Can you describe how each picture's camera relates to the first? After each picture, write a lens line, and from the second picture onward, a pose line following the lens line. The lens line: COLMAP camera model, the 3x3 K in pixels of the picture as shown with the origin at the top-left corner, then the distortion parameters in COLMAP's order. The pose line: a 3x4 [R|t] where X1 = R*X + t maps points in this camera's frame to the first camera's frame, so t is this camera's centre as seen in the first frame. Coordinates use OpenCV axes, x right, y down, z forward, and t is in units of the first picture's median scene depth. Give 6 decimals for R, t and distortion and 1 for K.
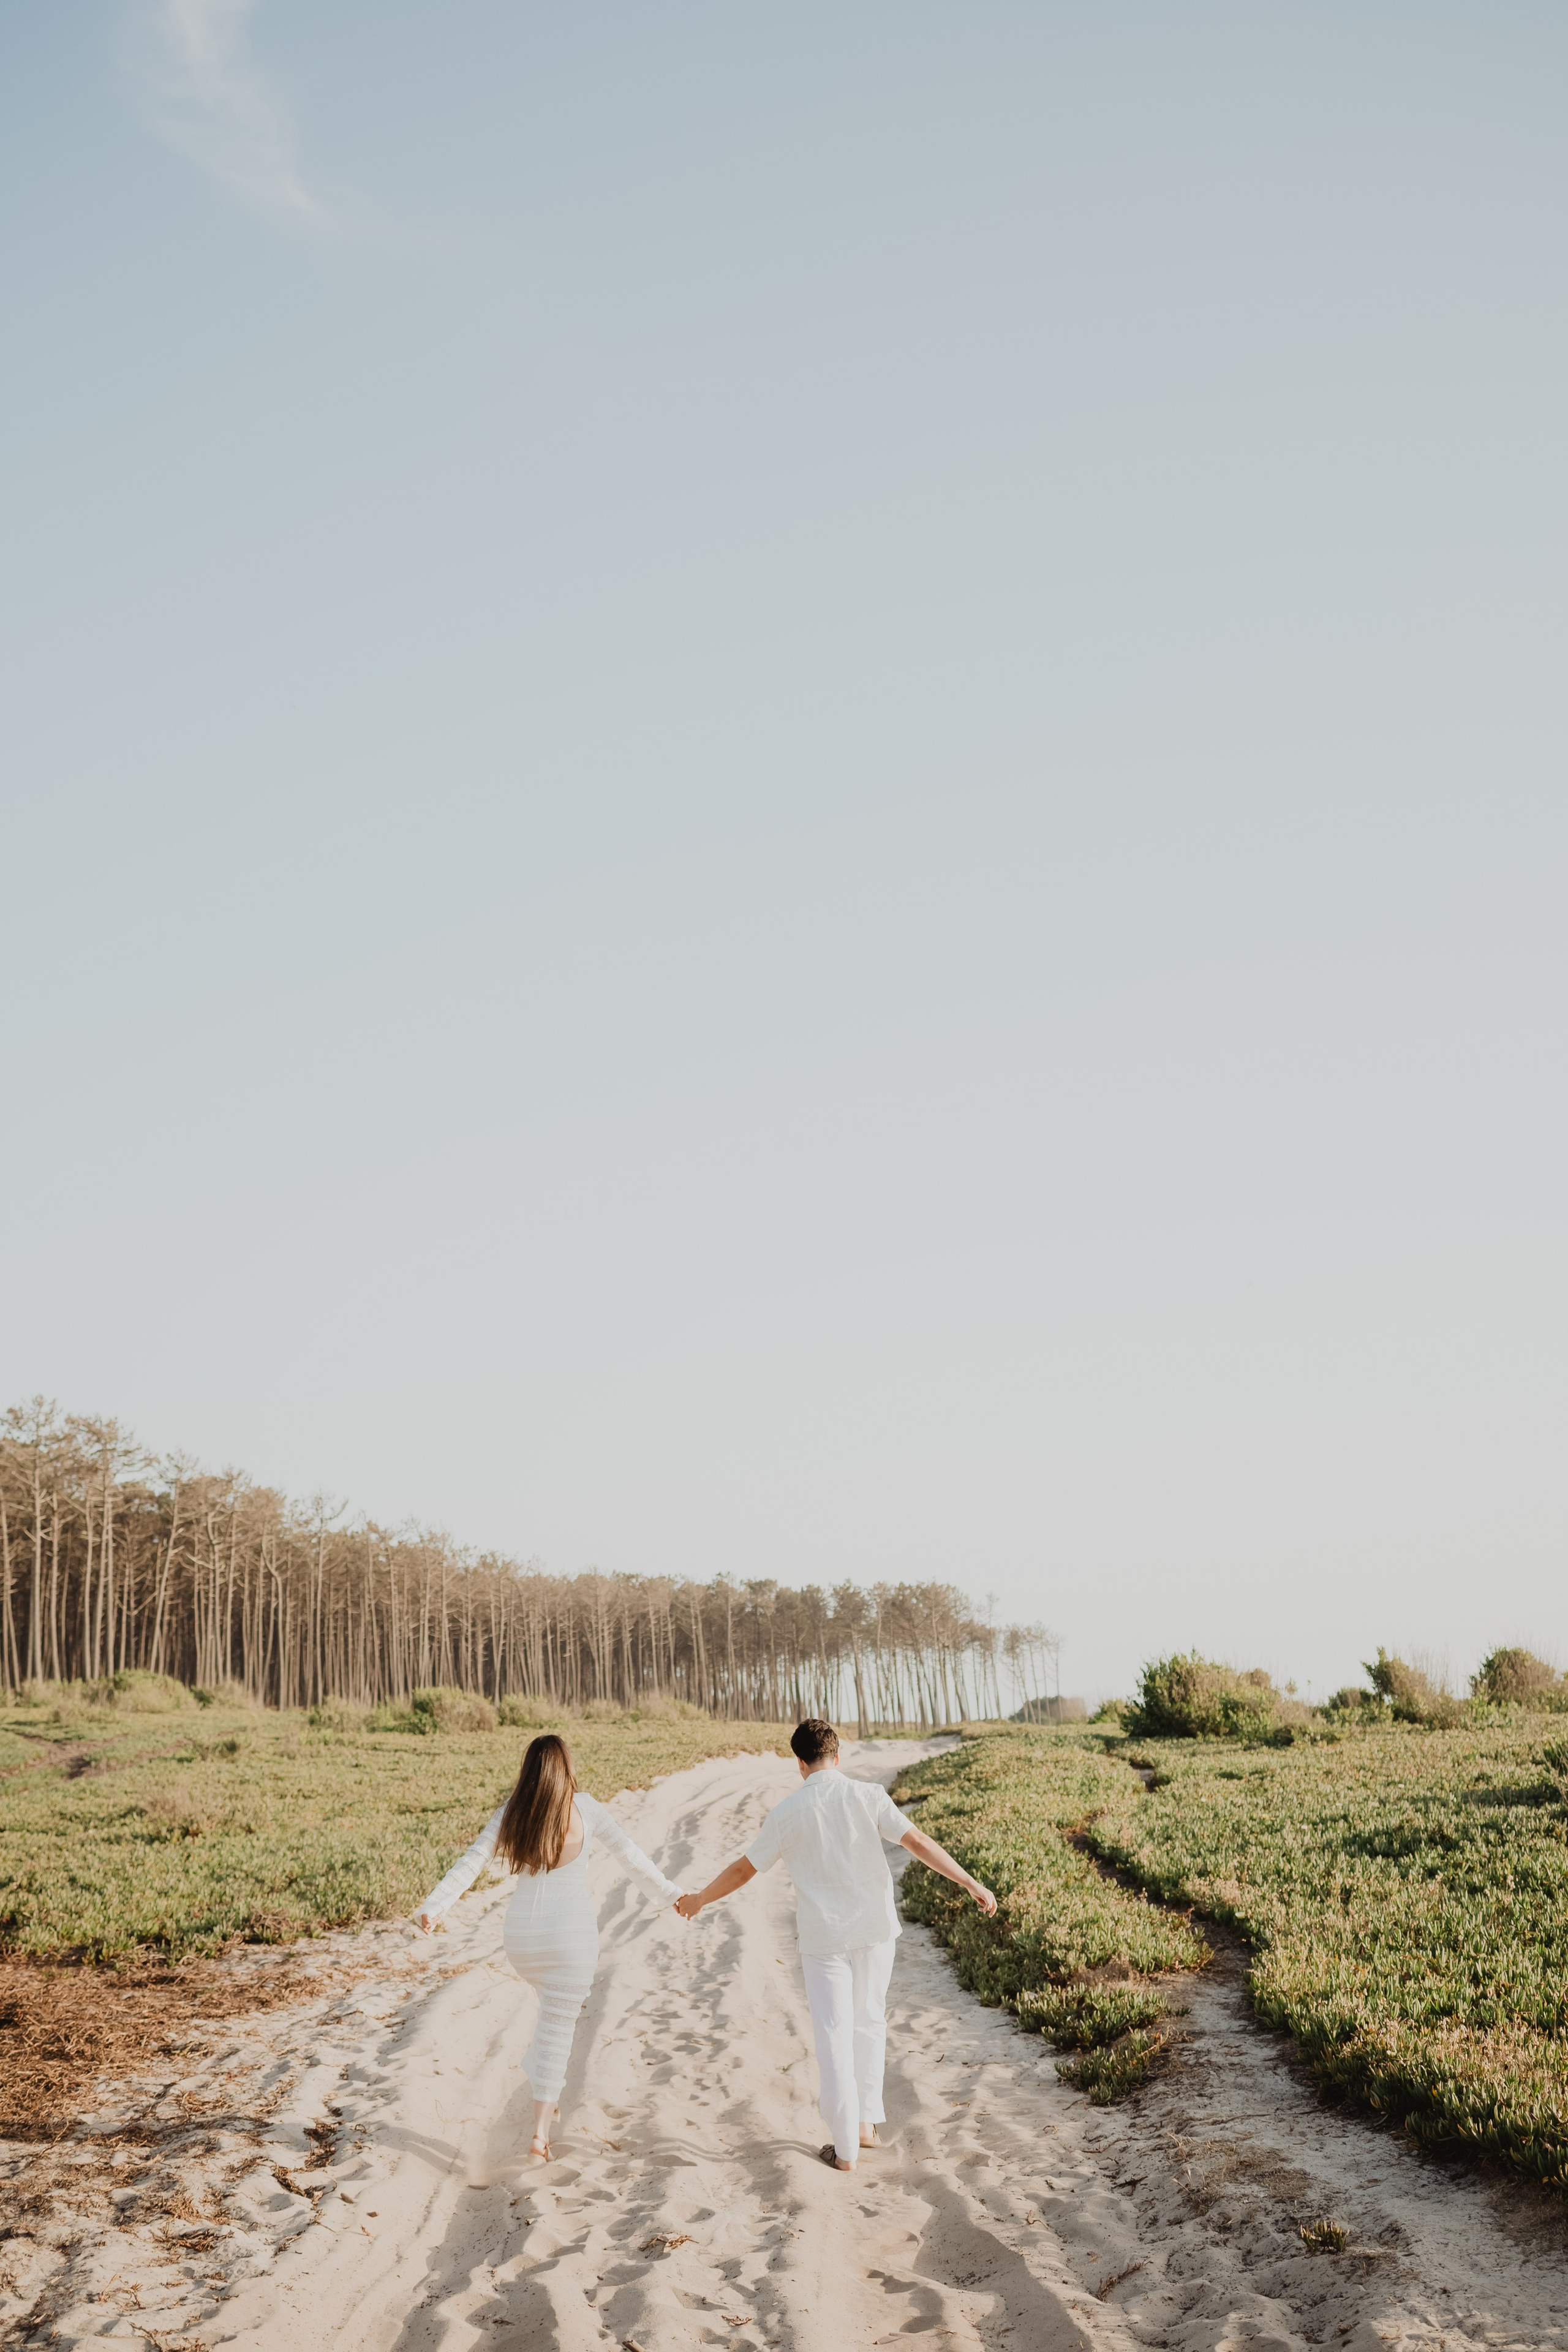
lens RADIAL K [[2343.6, 0, 742.8], [0, 2343.6, 1180.4], [0, 0, 1]] dist [-0.094781, 0.068839]
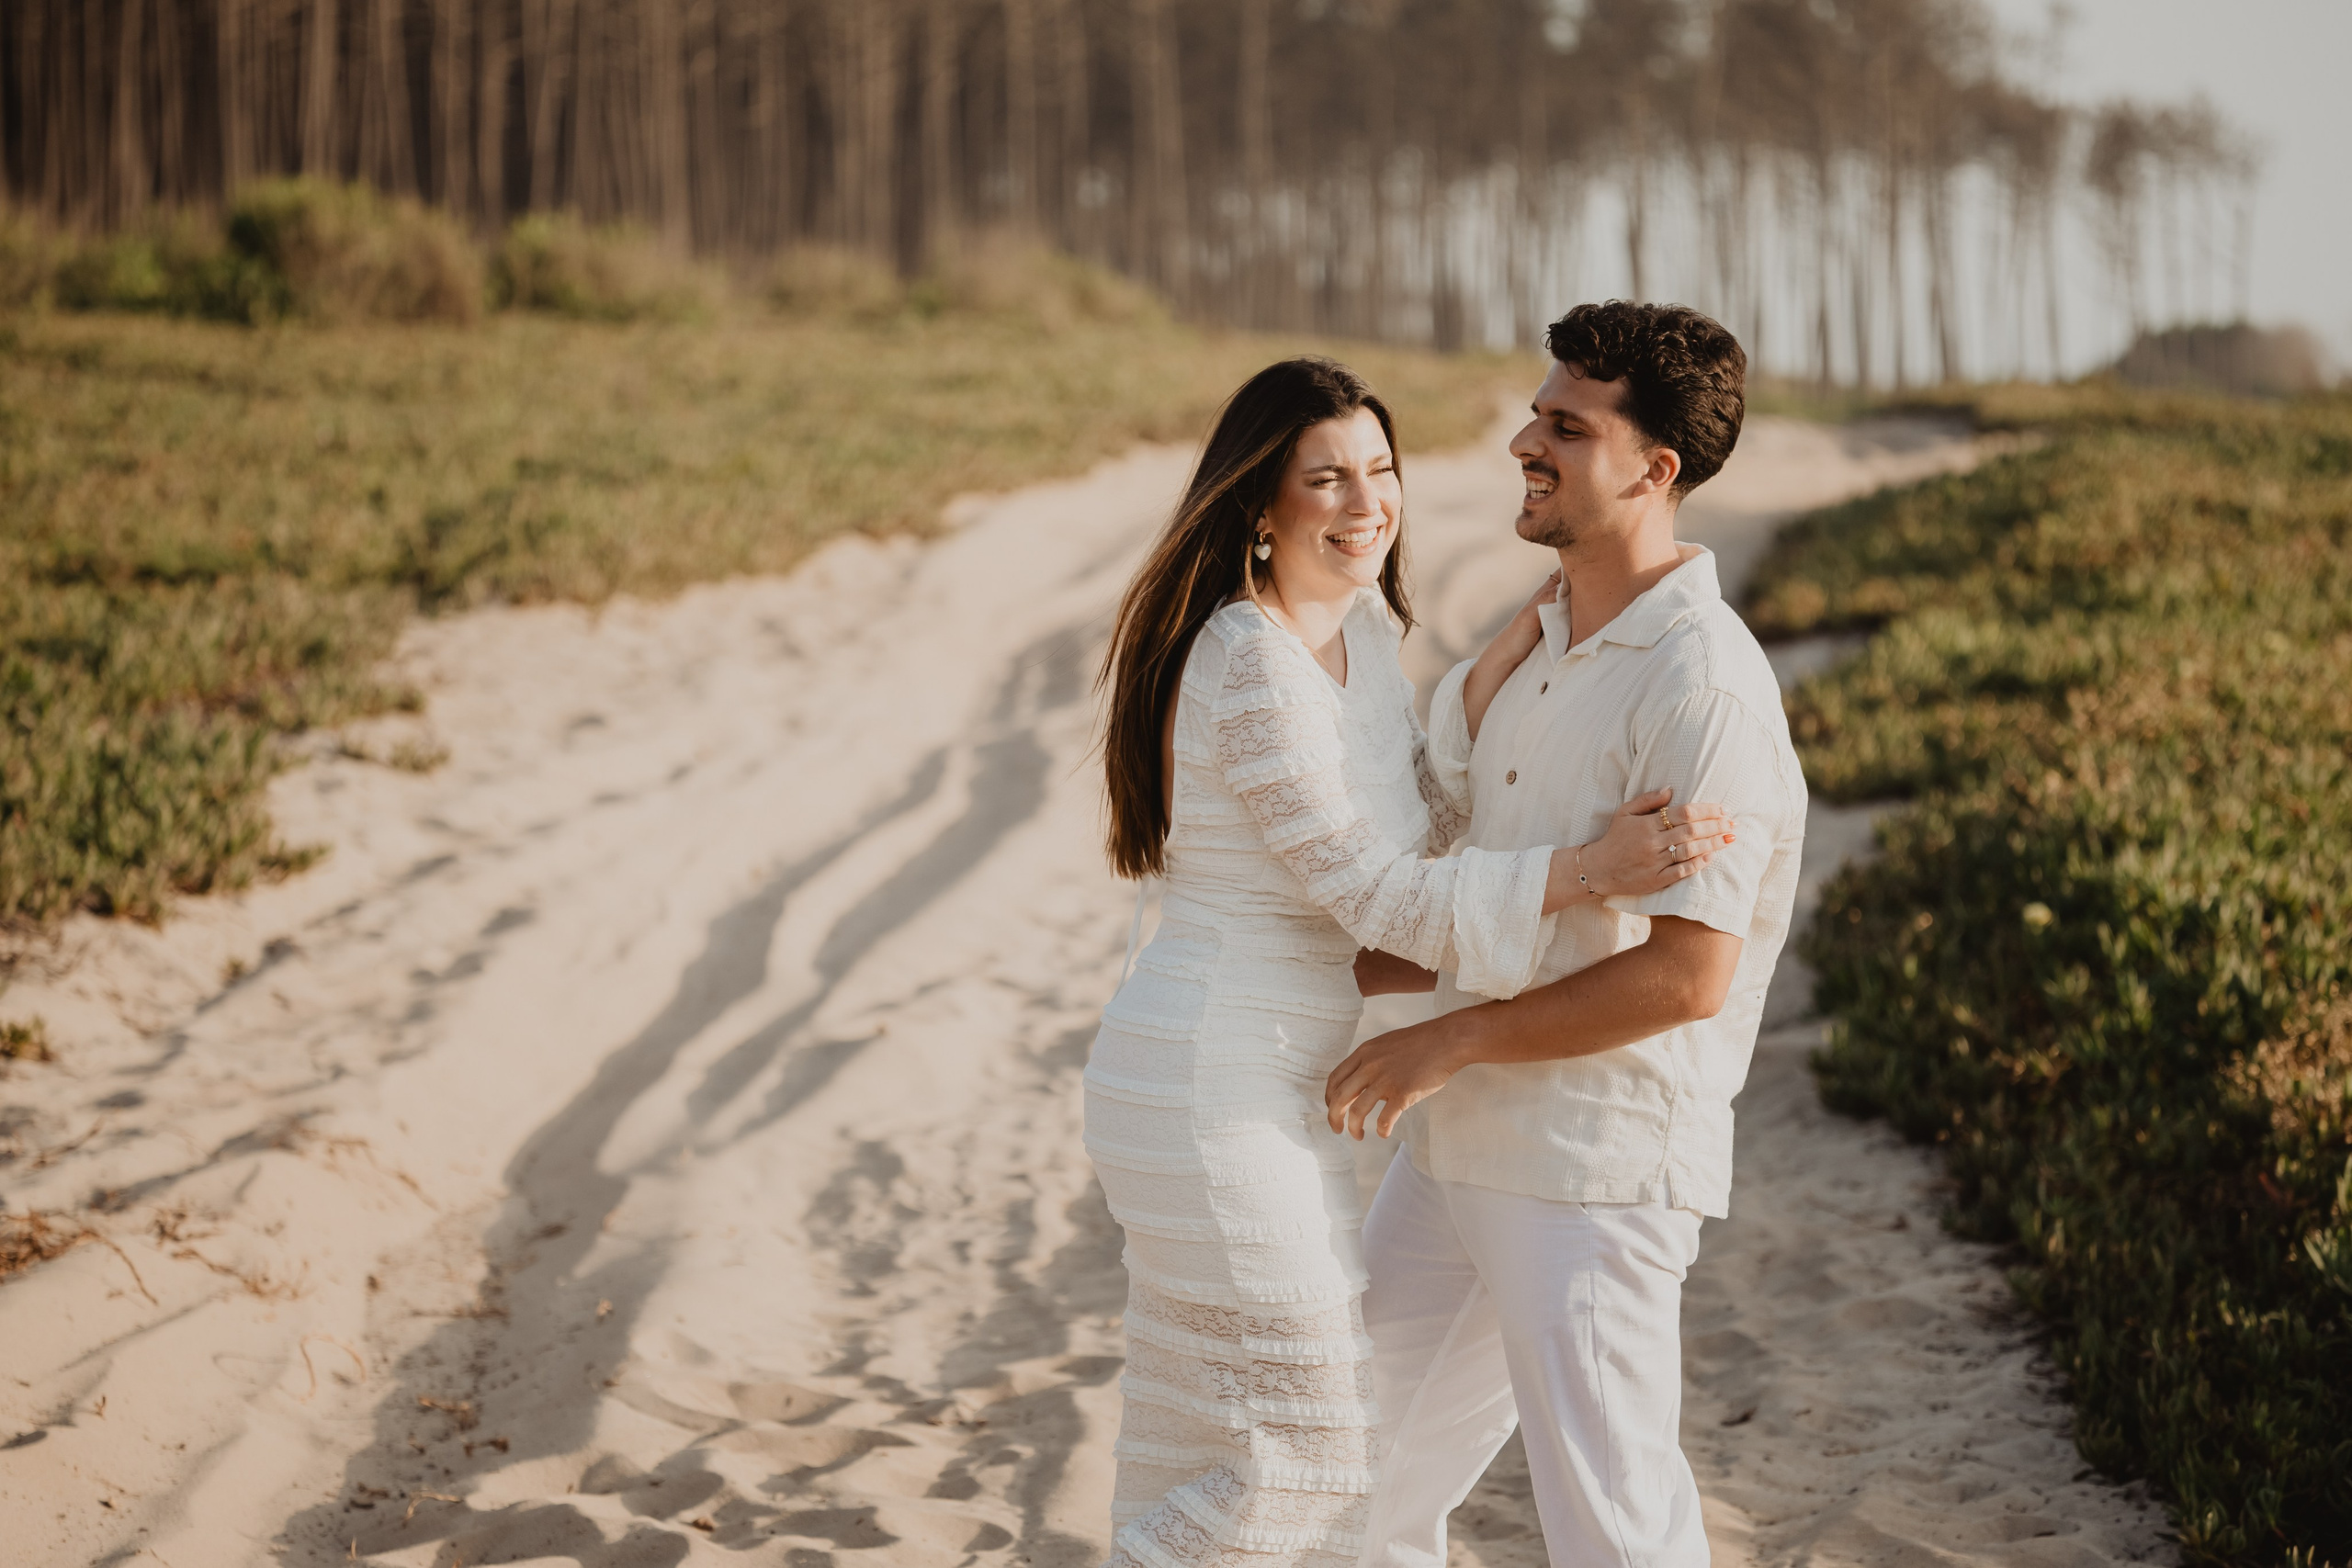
lens RADIAL K [[6808.4, 0, 1005.8], [0, 6808.4, 786.7], [0, 0, 1]] dist [0.125006, 1.022595]
pose [[0.997802, 0.054828, -0.037208, 0.003460], [-0.041719, 0.956093, 0.290078, 0.046271], [0.051479, -0.287888, 0.956279, 0.190052]]
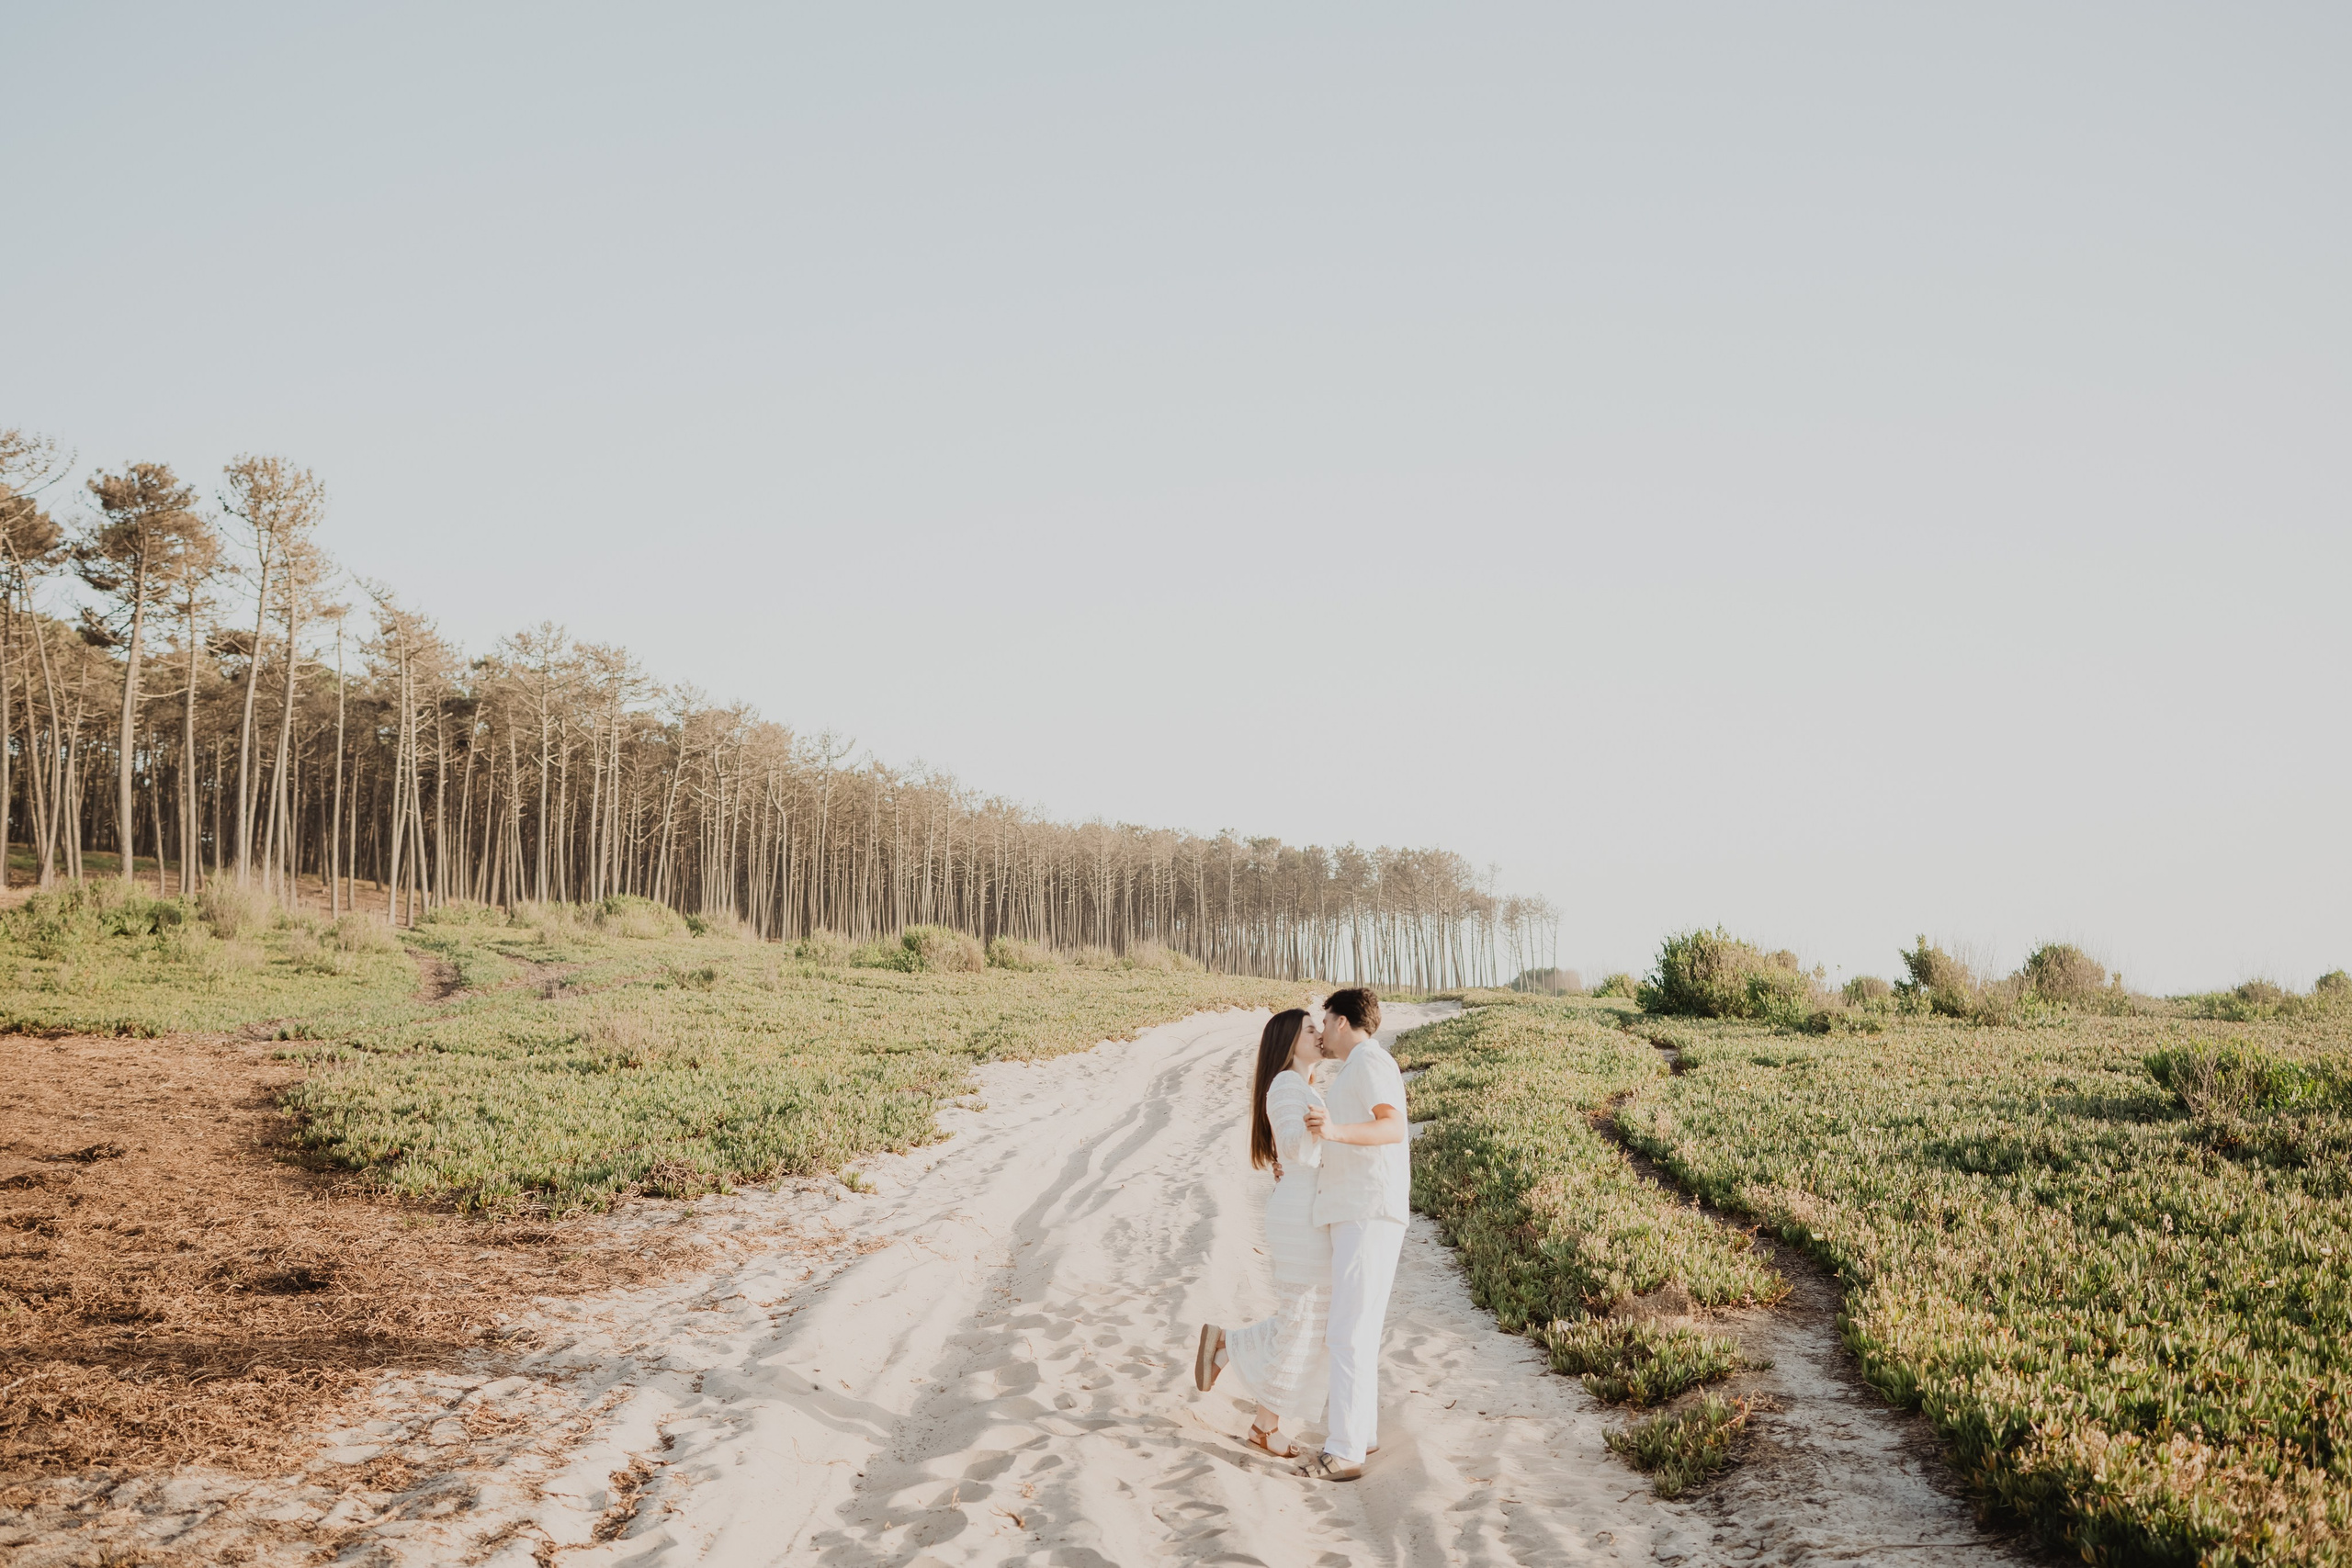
lens RADIAL K [[2284.9, 0, 1113.8], [0, 2284.9, 849.7], [0, 0, 1]] dist [-0.062861, 0.020311]
pose [[0.997086, 0.048961, -0.058500, 0.003124], [-0.038088, 0.983952, 0.174323, 0.029026], [0.066096, -0.171587, 0.982949, 0.122689]]
